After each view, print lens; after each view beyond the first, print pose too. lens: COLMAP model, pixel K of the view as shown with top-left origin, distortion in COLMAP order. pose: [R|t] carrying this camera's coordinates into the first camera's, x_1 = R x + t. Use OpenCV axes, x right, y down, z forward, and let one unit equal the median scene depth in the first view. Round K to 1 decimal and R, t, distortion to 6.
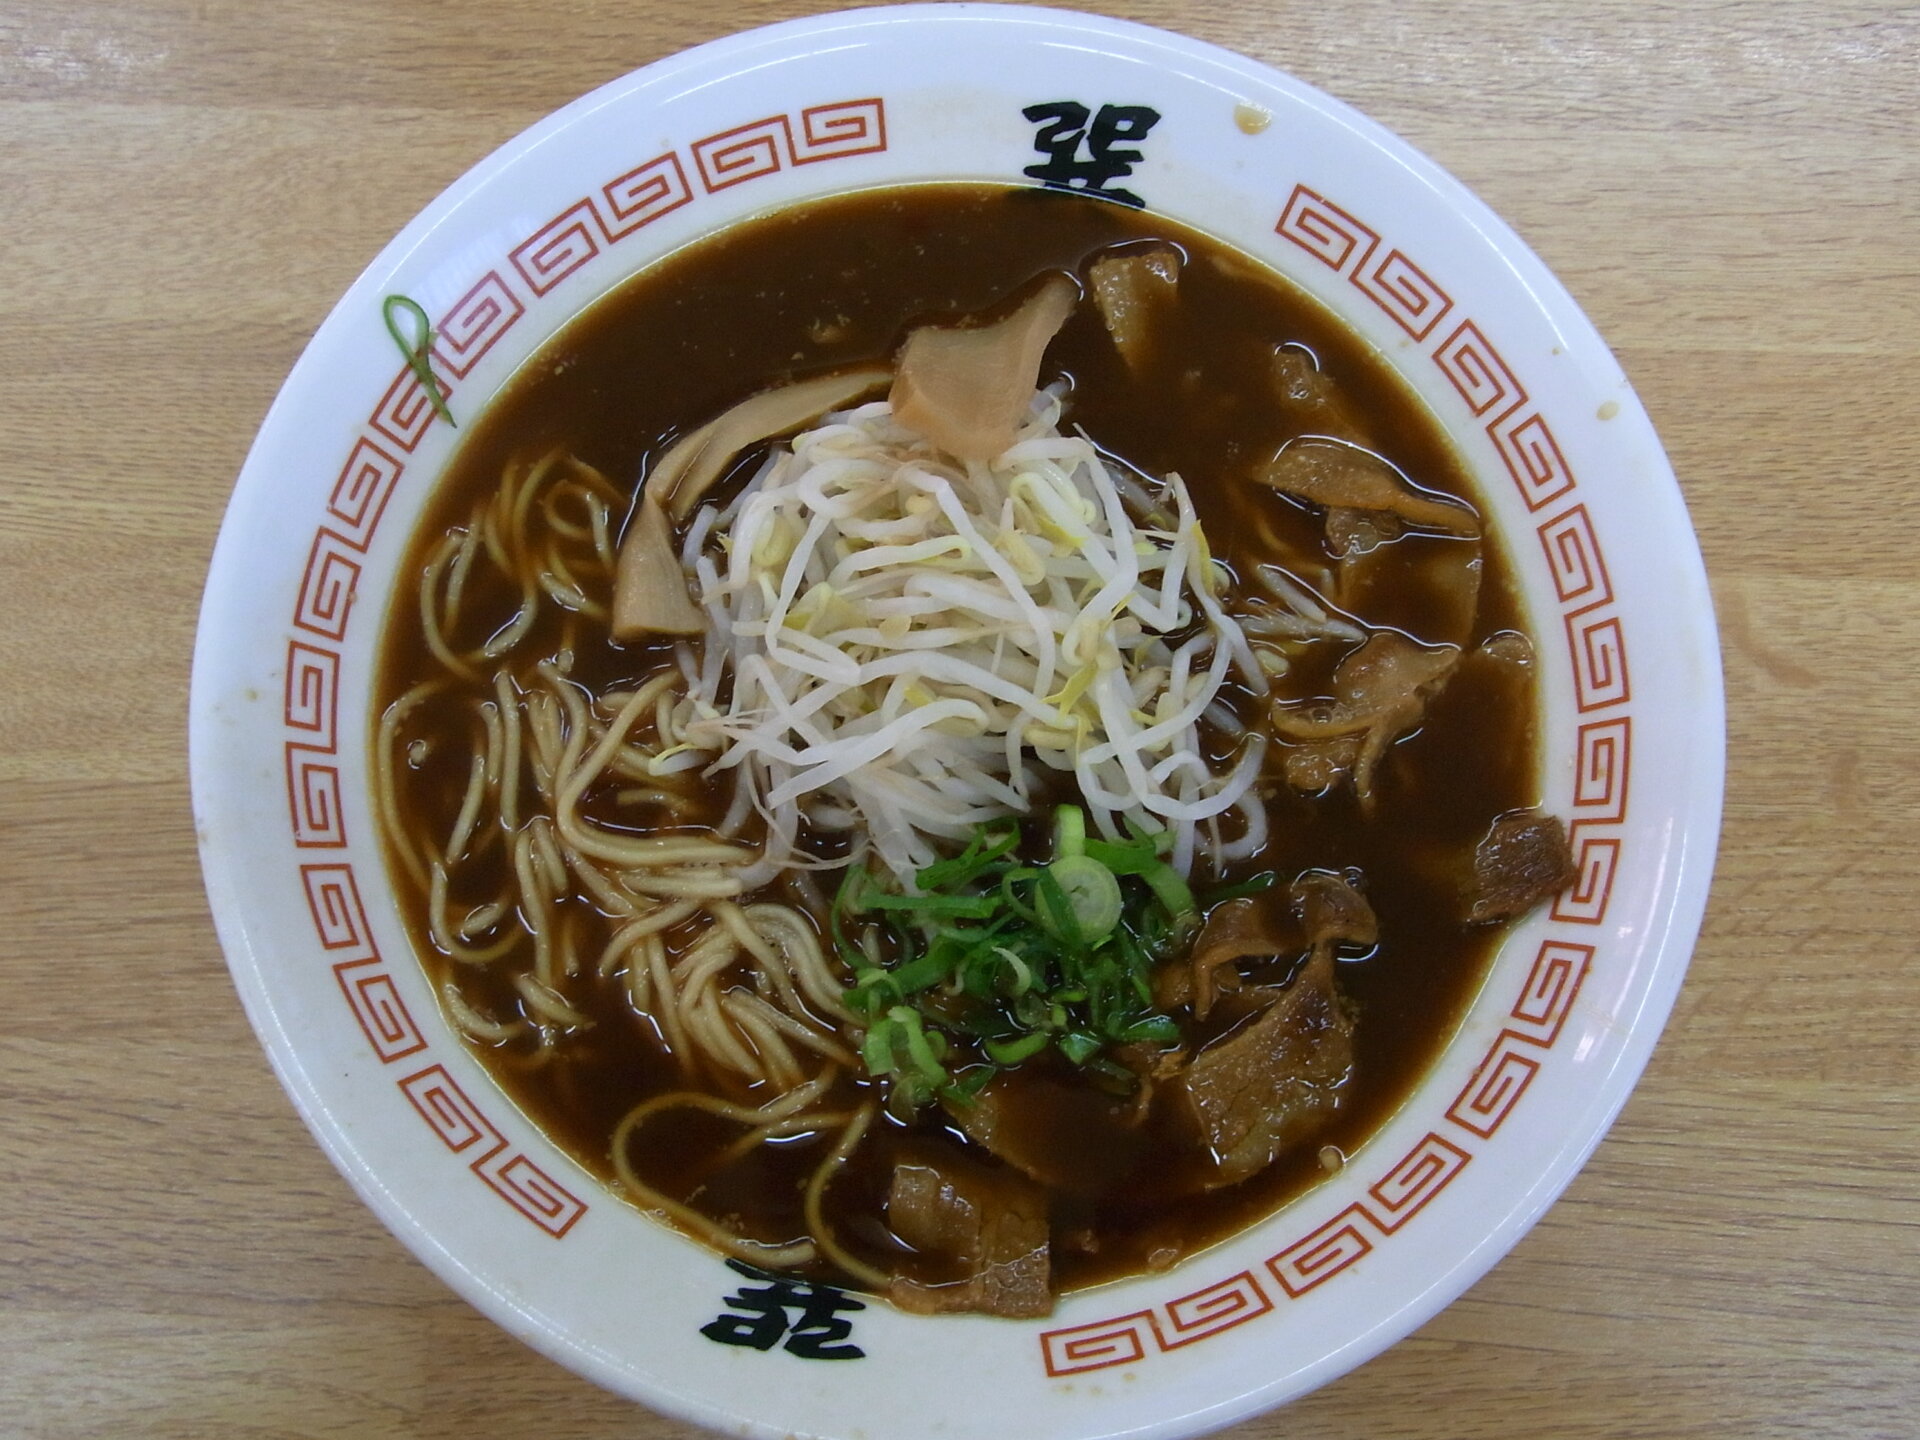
lens RADIAL K [[1756.2, 0, 960.0], [0, 1756.2, 720.0], [0, 0, 1]] dist [-0.074965, 0.089713]
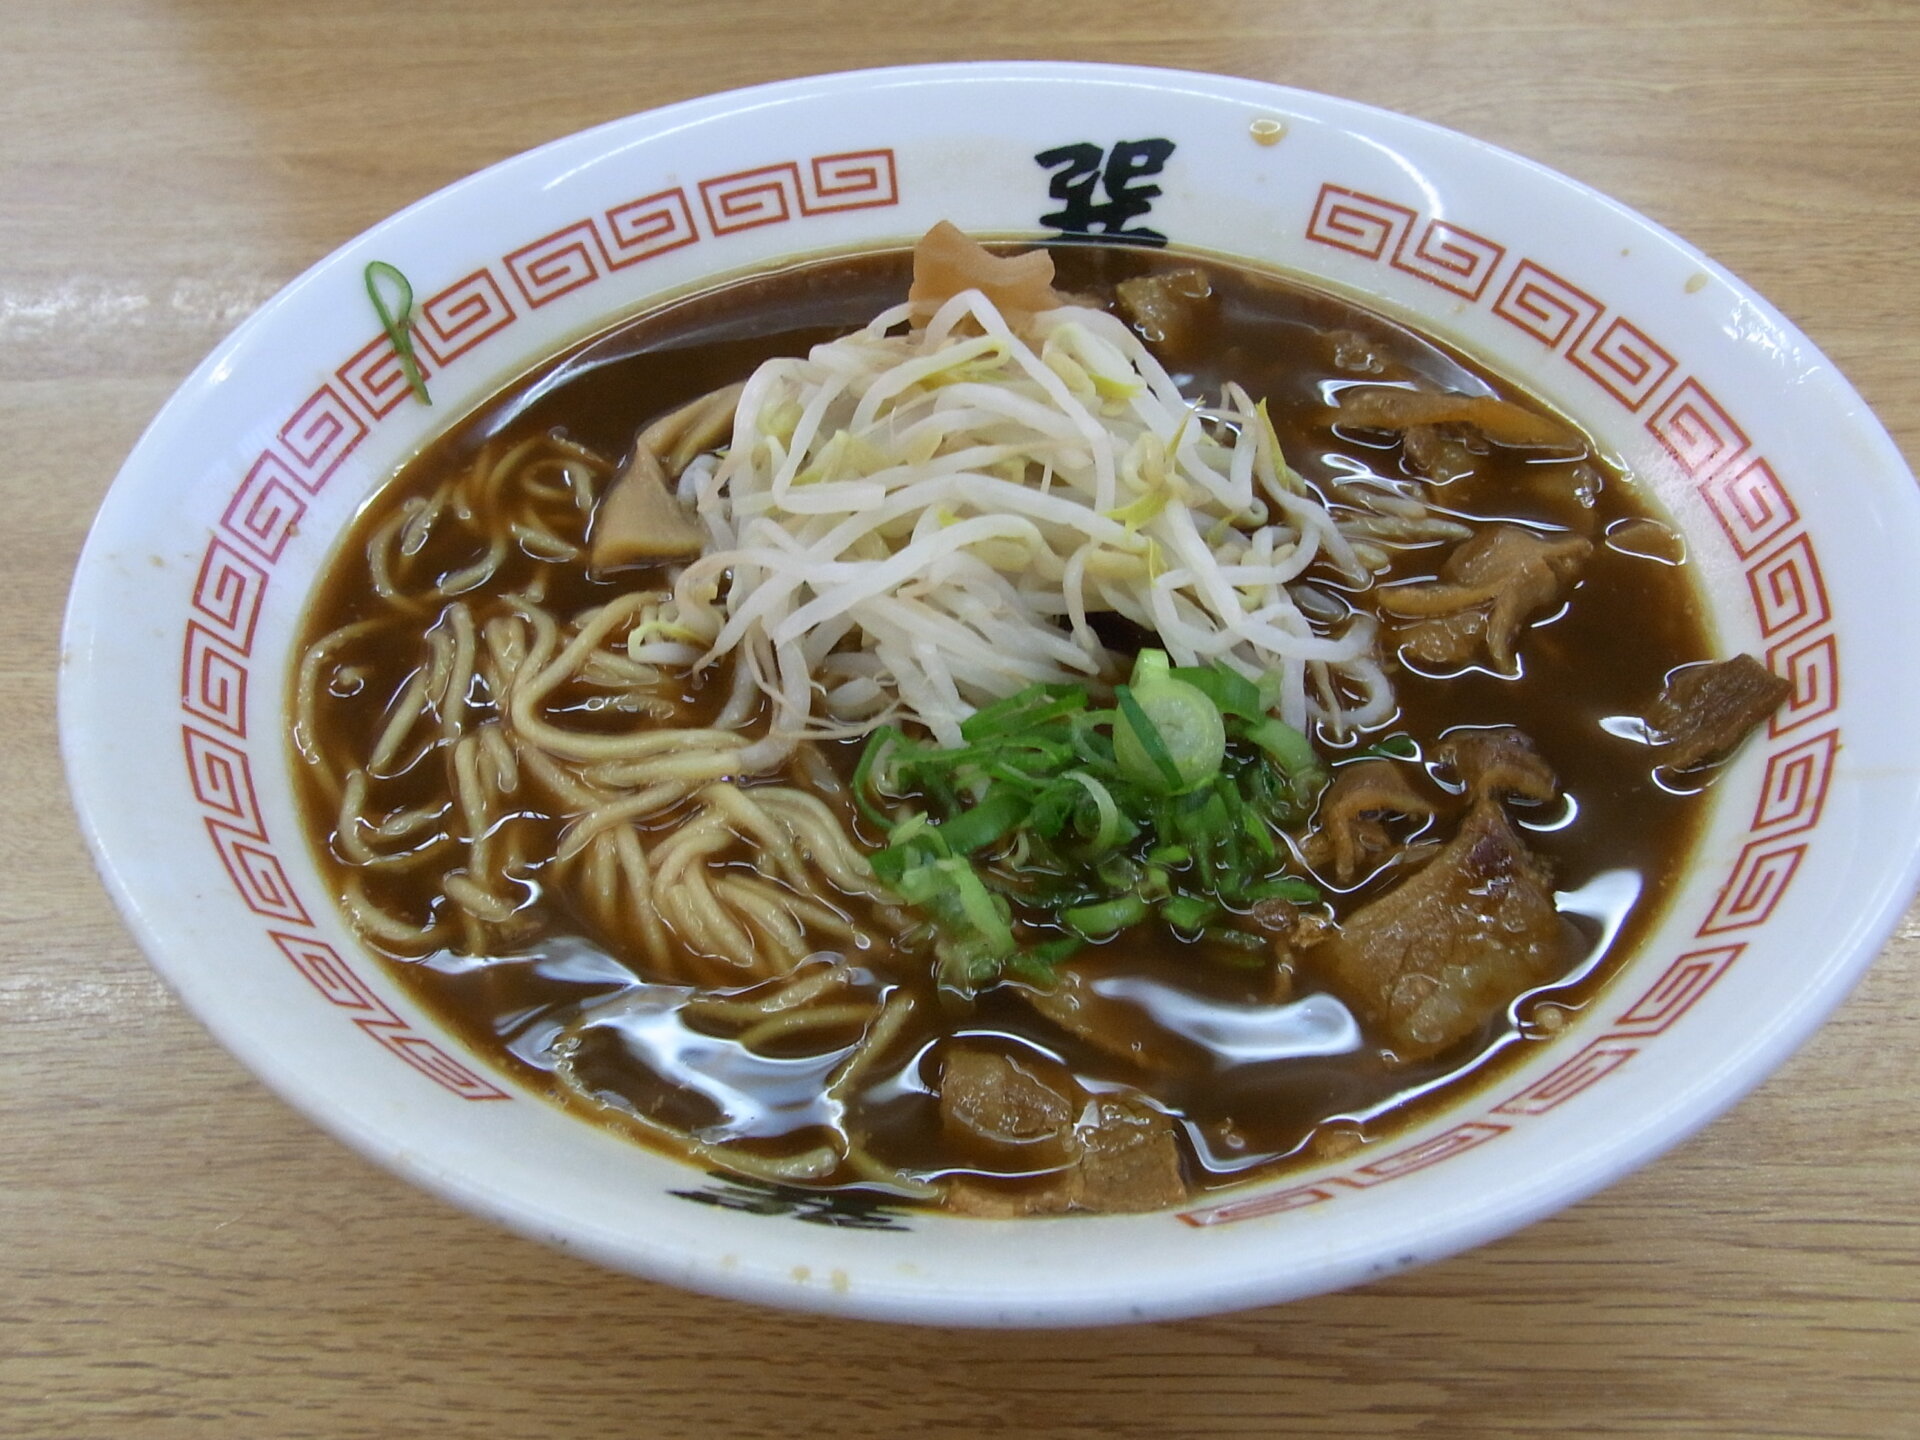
lens RADIAL K [[1805.7, 0, 960.0], [0, 1805.7, 720.0], [0, 0, 1]] dist [-0.090947, 0.107484]
pose [[0.999118, -0.041481, 0.006565, -0.028707], [0.040021, 0.892996, -0.448281, 0.420612], [0.012733, 0.448148, 0.893869, 0.255899]]
